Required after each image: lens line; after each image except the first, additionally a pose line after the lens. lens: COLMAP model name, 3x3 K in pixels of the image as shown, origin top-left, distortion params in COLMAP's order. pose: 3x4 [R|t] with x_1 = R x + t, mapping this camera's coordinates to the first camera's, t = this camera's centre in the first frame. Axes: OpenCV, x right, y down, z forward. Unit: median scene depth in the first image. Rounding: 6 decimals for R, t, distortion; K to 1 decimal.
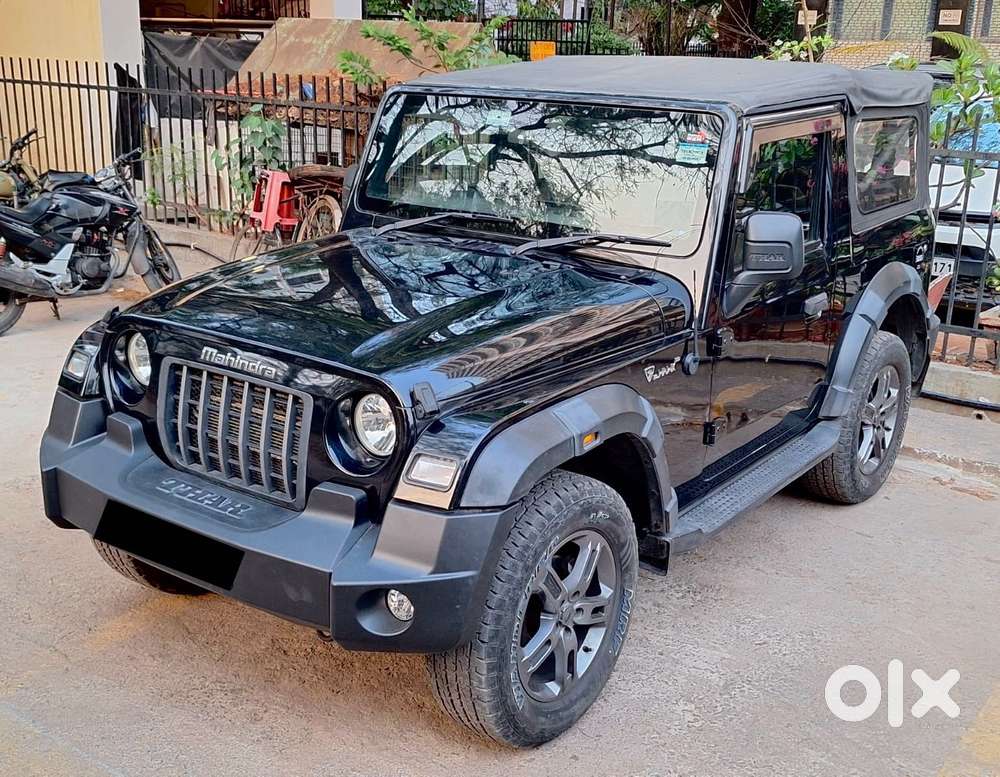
lens RADIAL K [[1180.2, 0, 481.1], [0, 1180.2, 399.0], [0, 0, 1]] dist [0.034195, 0.000000]
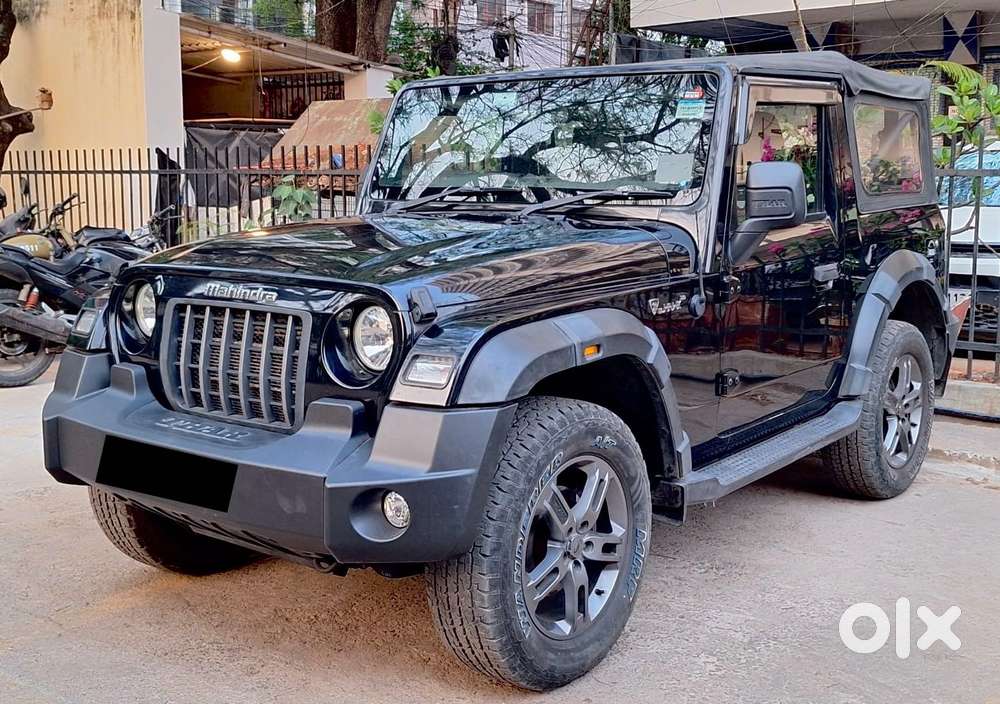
lens RADIAL K [[1174.9, 0, 499.5], [0, 1174.9, 348.3], [0, 0, 1]] dist [0.030877, 0.000000]
pose [[0.999598, -0.017954, -0.021965, 0.030547], [0.013759, 0.983915, -0.178108, 0.170322], [0.024810, 0.177735, 0.983766, 0.027647]]
